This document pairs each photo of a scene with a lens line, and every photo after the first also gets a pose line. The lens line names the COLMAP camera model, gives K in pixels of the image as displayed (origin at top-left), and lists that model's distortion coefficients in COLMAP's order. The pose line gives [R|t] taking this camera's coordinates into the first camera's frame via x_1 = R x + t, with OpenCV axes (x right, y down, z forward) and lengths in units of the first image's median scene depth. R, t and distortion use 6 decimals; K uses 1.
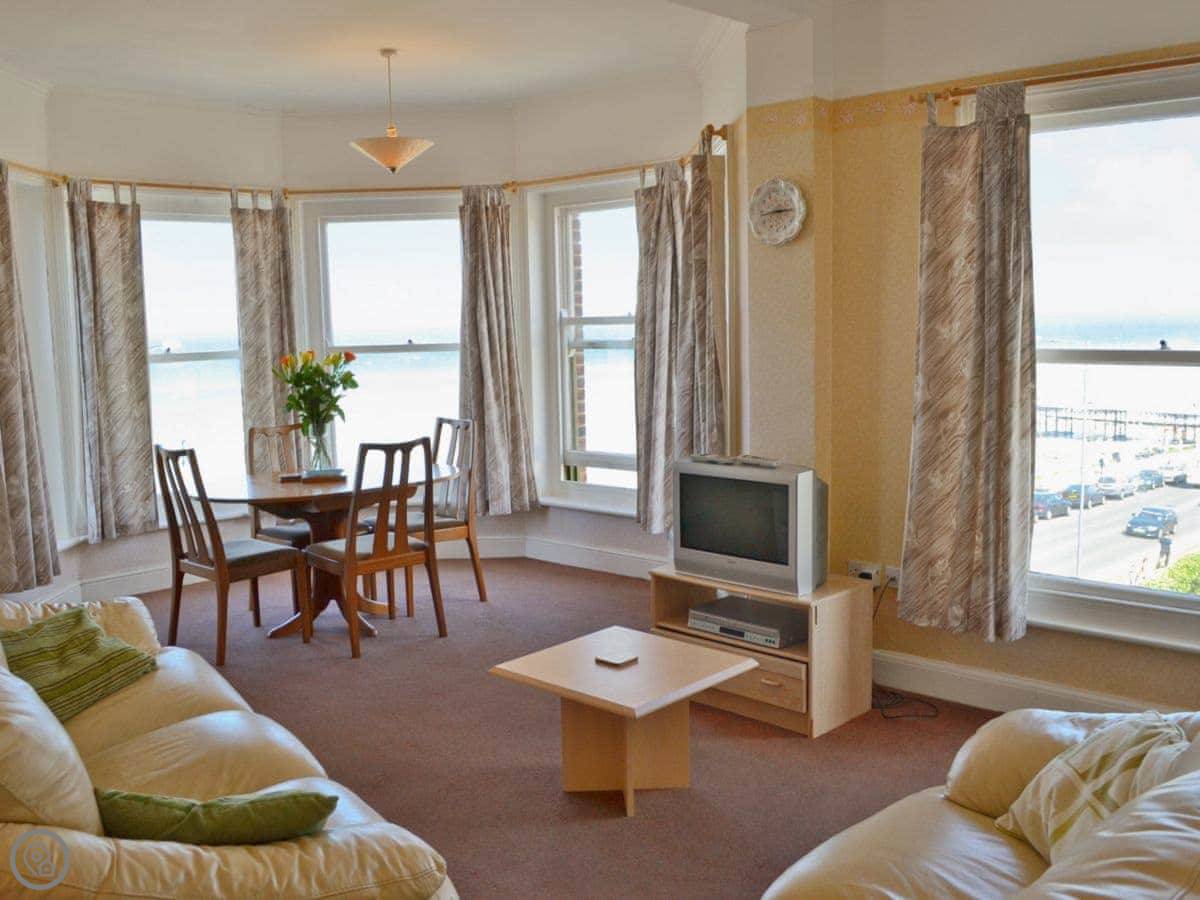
lens RADIAL K [[1136.4, 0, 603.2], [0, 1136.4, 450.7], [0, 0, 1]] dist [-0.054286, 0.000000]
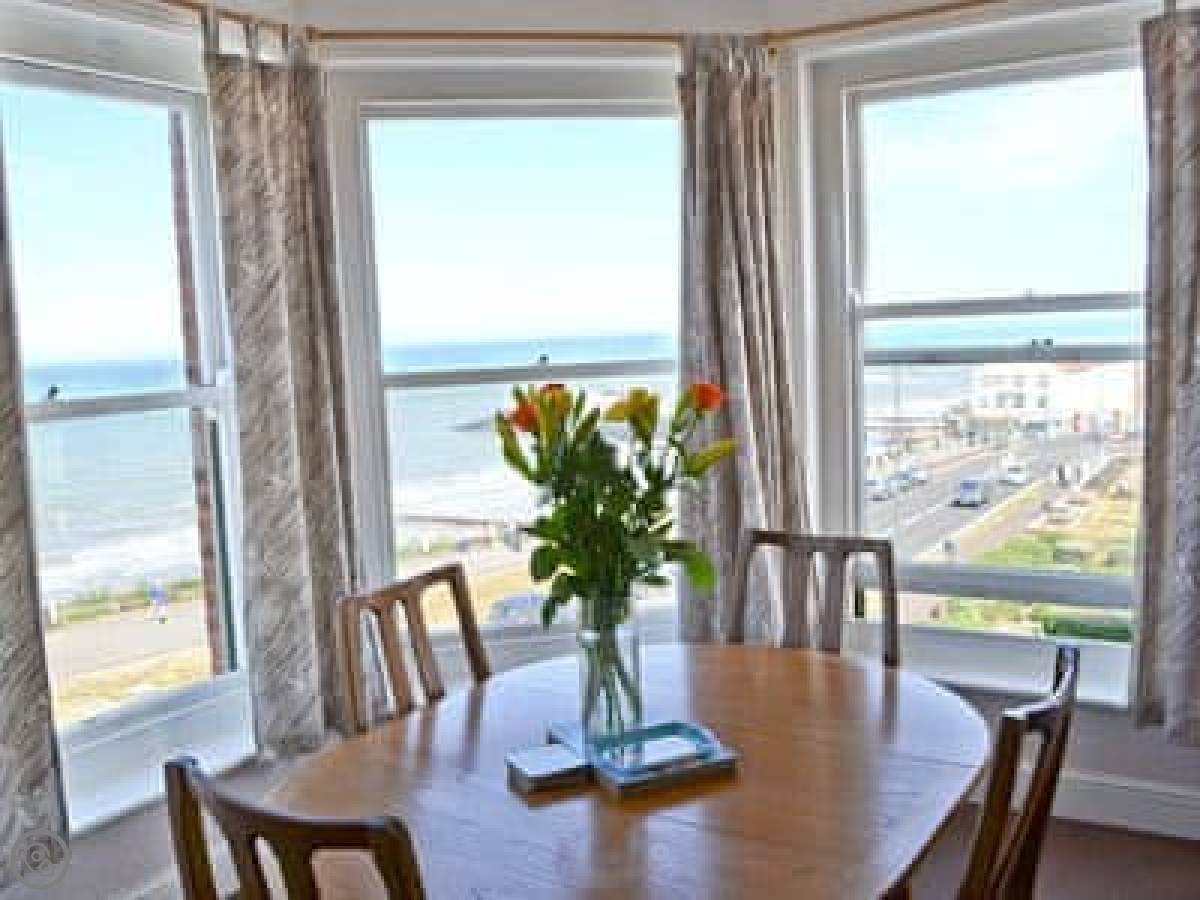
lens RADIAL K [[1136.4, 0, 594.6], [0, 1136.4, 450.2], [0, 0, 1]] dist [-0.054286, 0.000000]
pose [[0.978580, -0.042974, 0.201333, -0.269827], [0.046655, 0.998819, -0.013573, -0.052166], [-0.200511, 0.022675, 0.979429, 0.546288]]
